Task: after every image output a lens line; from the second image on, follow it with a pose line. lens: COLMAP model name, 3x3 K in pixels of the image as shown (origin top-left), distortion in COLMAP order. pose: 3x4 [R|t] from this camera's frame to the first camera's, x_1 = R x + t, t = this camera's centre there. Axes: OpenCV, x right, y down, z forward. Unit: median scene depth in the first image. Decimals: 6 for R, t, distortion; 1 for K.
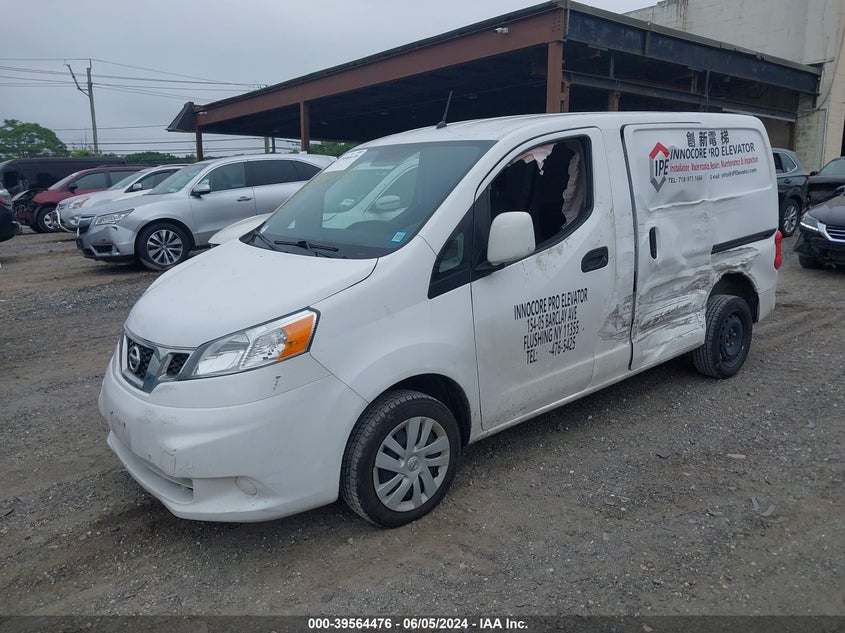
lens RADIAL K [[650.4, 0, 422.5], [0, 650.4, 316.5], [0, 0, 1]] dist [0.001597, -0.007382]
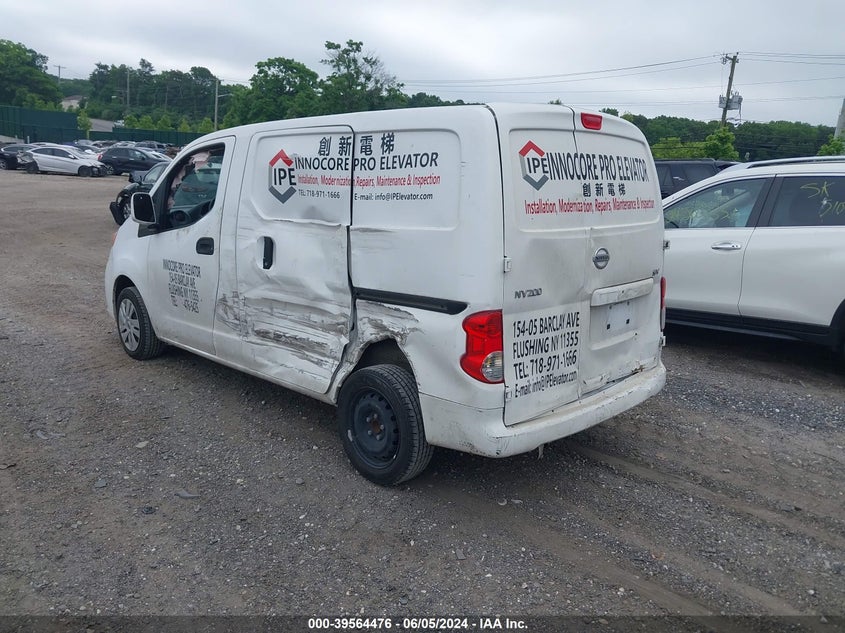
lens RADIAL K [[670.6, 0, 422.5], [0, 670.6, 316.5], [0, 0, 1]] dist [0.040573, -0.003287]
pose [[0.113410, 0.259437, -0.959078, 1.642842], [-0.245326, 0.942729, 0.226005, -0.368423], [0.962784, 0.209655, 0.170562, 1.283810]]
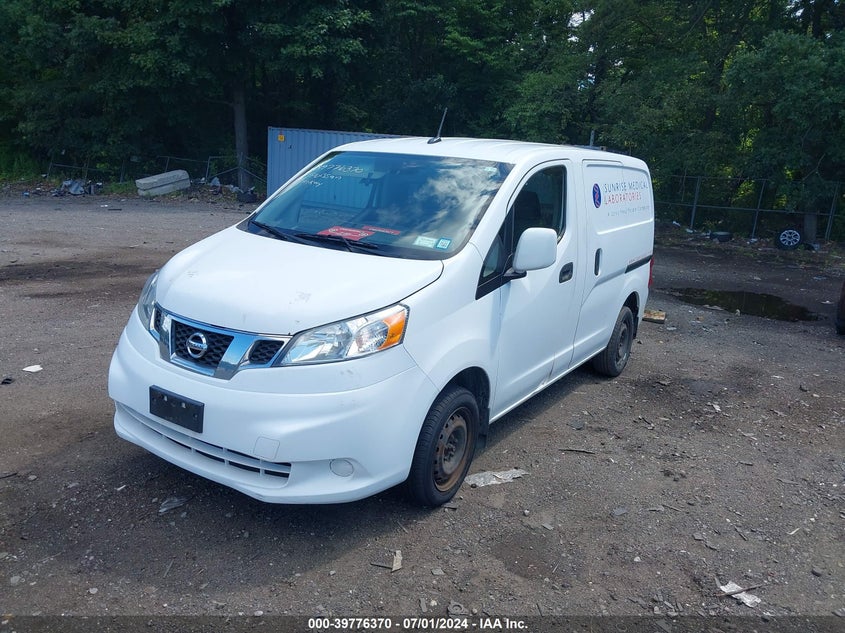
lens RADIAL K [[650.4, 0, 422.5], [0, 650.4, 316.5], [0, 0, 1]] dist [0.001597, -0.007382]
pose [[0.945469, 0.044121, 0.322709, -0.379511], [-0.044452, 0.998991, -0.006349, 0.011272], [-0.322664, -0.008342, 0.946477, -0.028772]]
